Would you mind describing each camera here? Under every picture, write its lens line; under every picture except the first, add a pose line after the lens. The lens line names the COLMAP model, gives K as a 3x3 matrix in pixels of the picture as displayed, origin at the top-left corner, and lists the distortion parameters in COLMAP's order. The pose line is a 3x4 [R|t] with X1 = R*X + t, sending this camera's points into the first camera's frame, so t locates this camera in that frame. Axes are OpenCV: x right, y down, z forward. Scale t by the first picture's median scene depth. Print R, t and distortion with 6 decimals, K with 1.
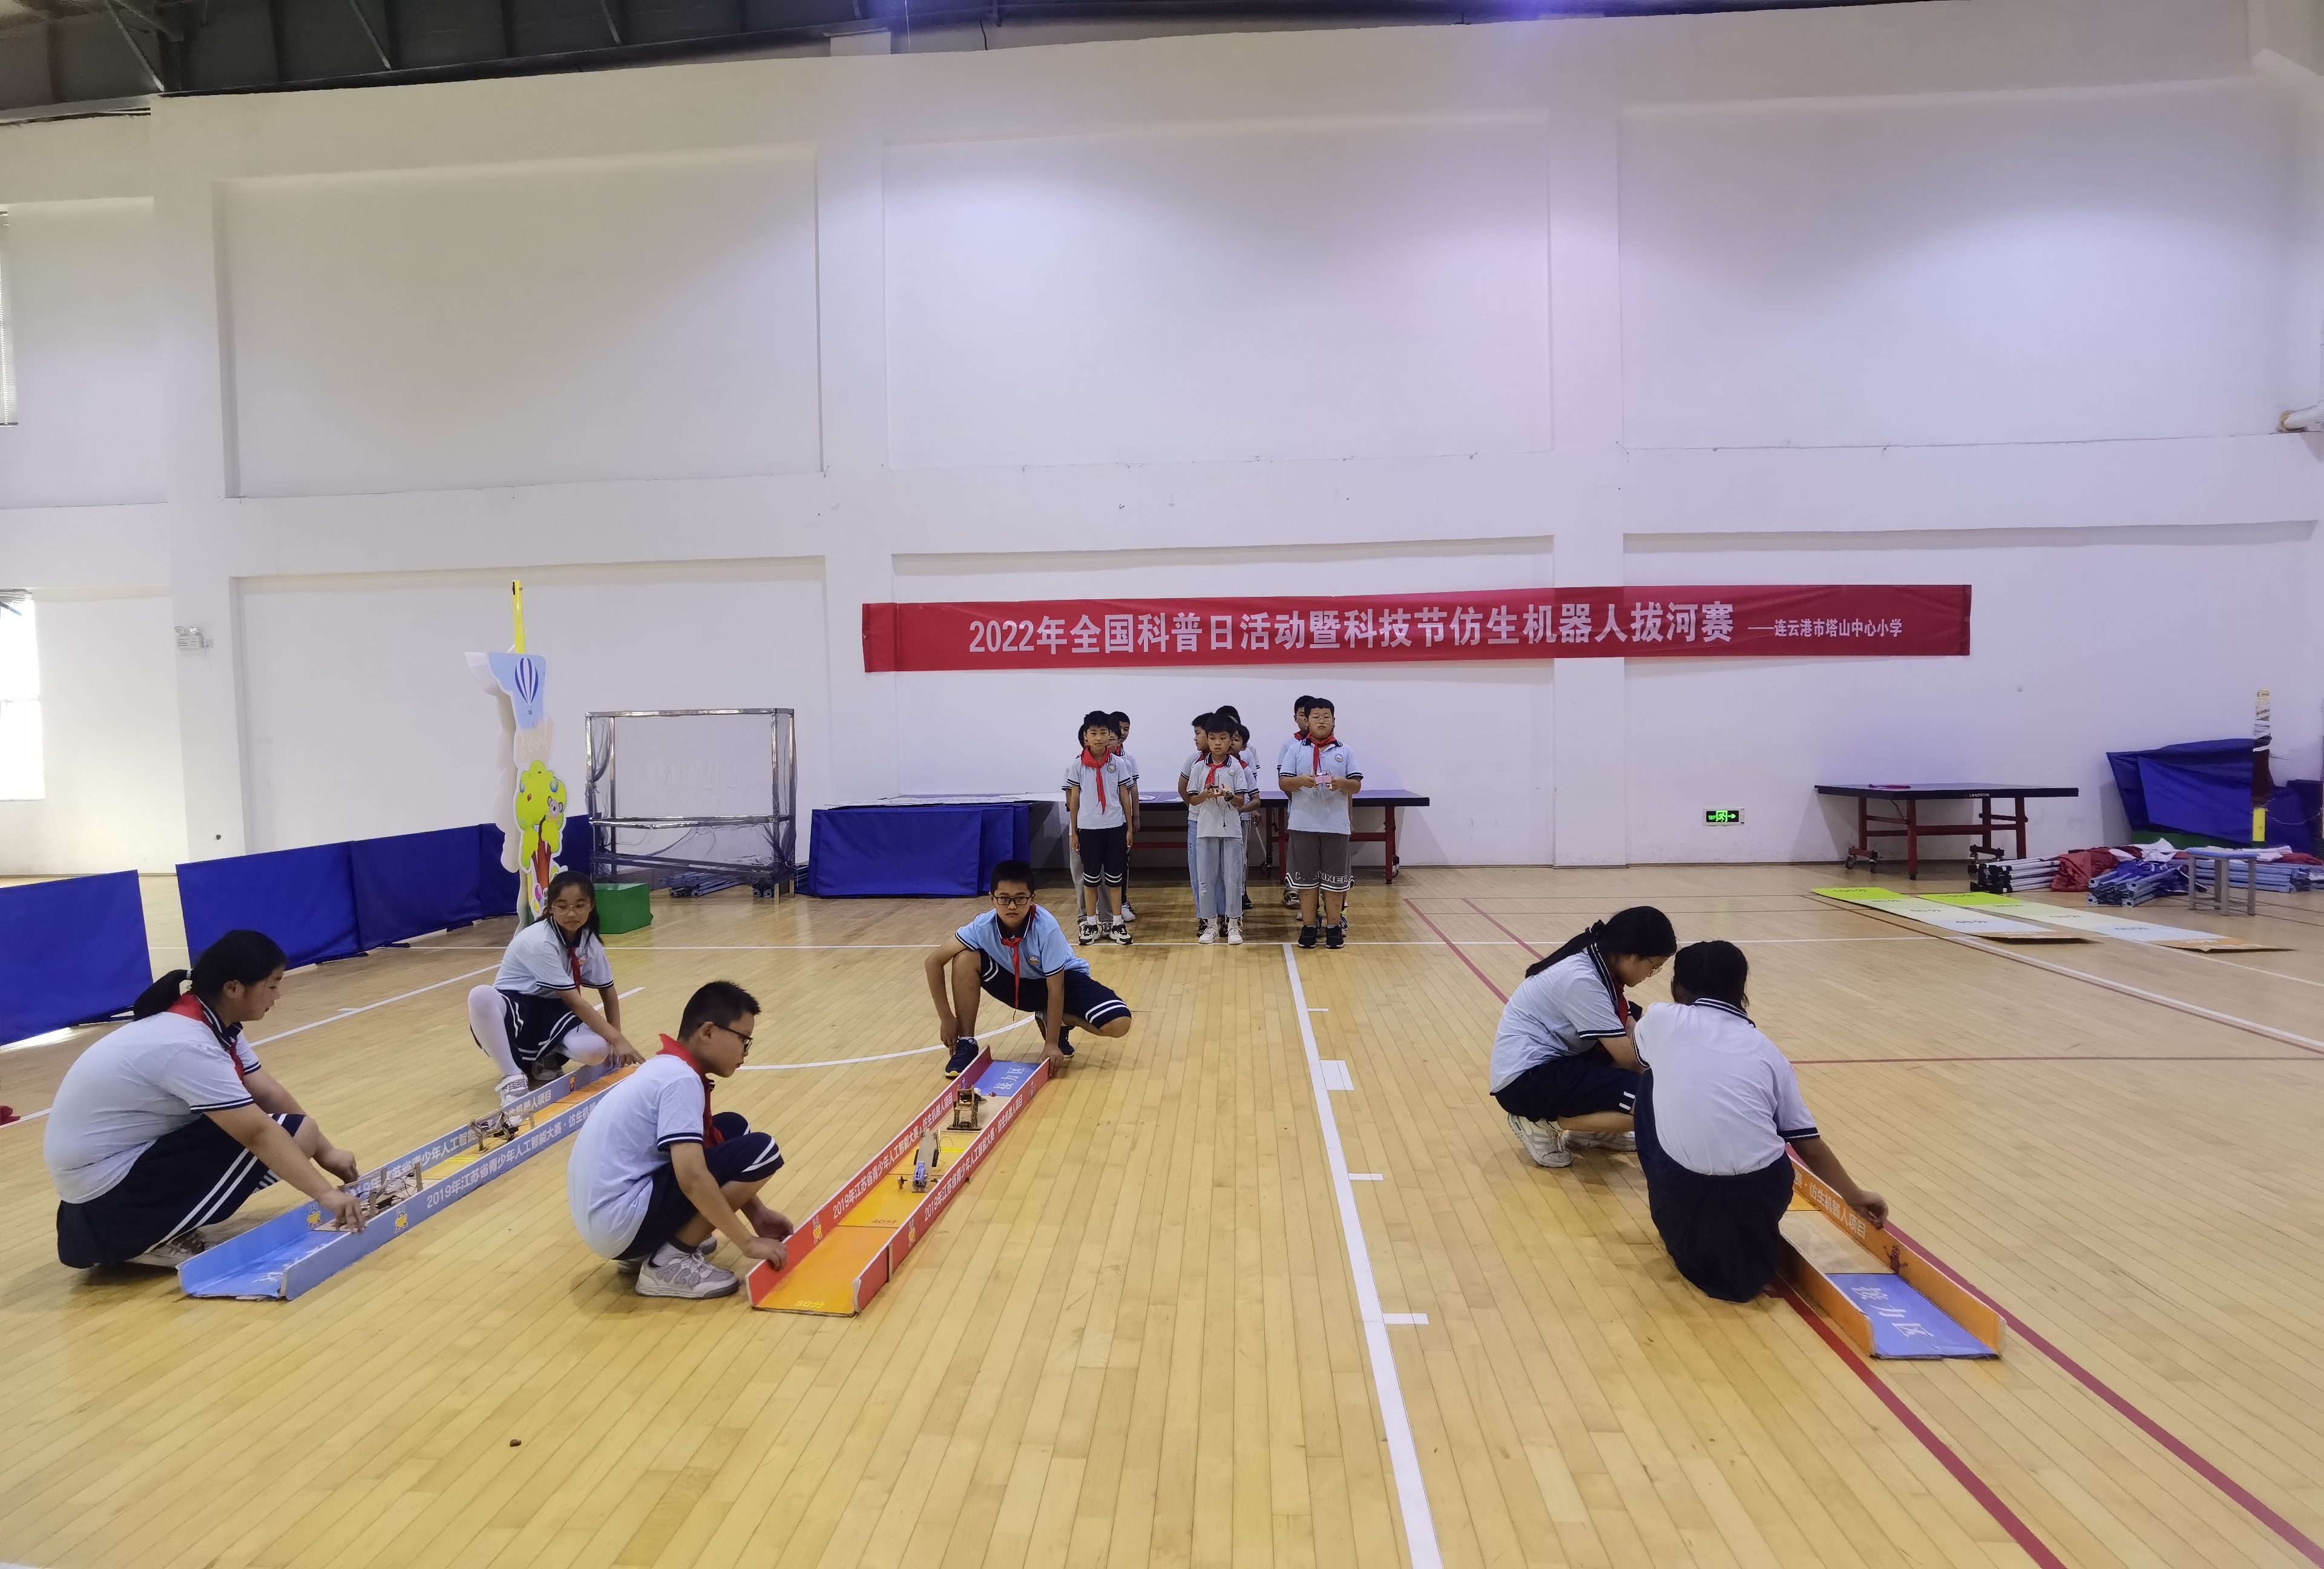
lens RADIAL K [[1203.0, 0, 1162.0], [0, 1203.0, 784.5], [0, 0, 1]] dist [0.000341, -0.000338]
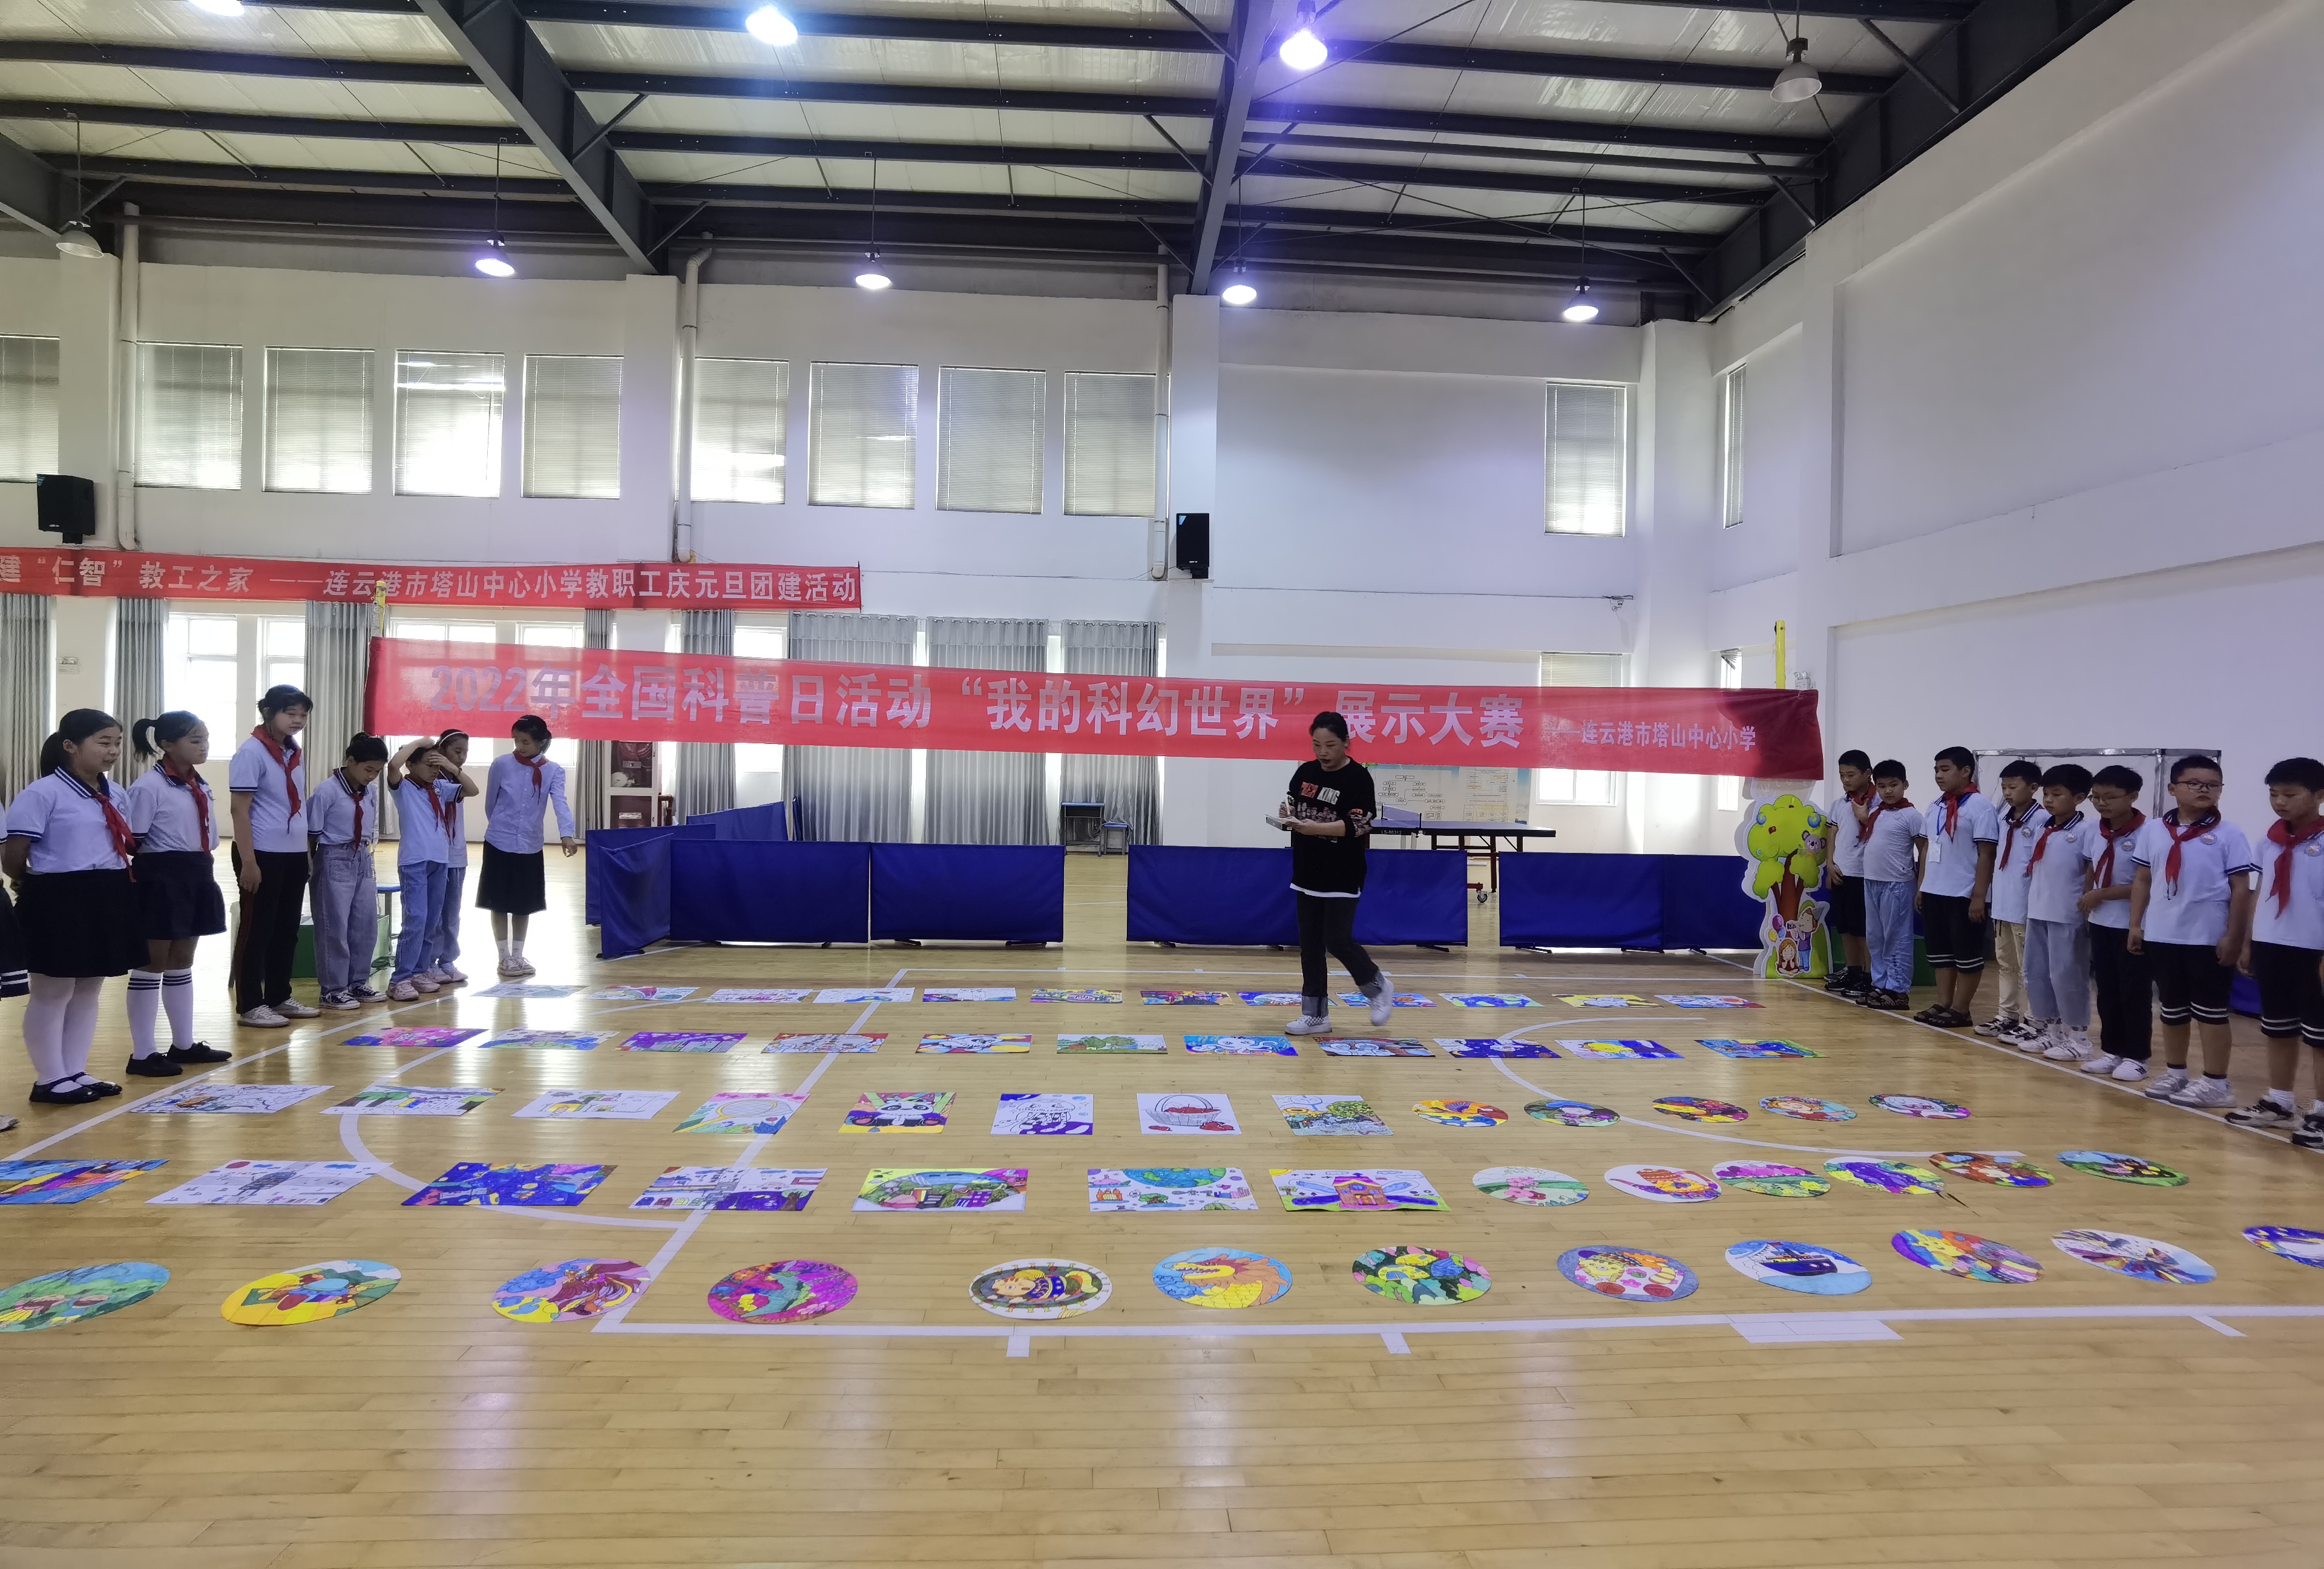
lens RADIAL K [[1203.0, 0, 1162.0], [0, 1203.0, 784.5], [0, 0, 1]] dist [0.000341, -0.000338]
pose [[0.123617, 0.032051, -0.991812, 0.430026], [-0.049628, 0.998427, 0.026079, -0.028822], [0.991088, 0.045998, 0.125013, 0.334163]]
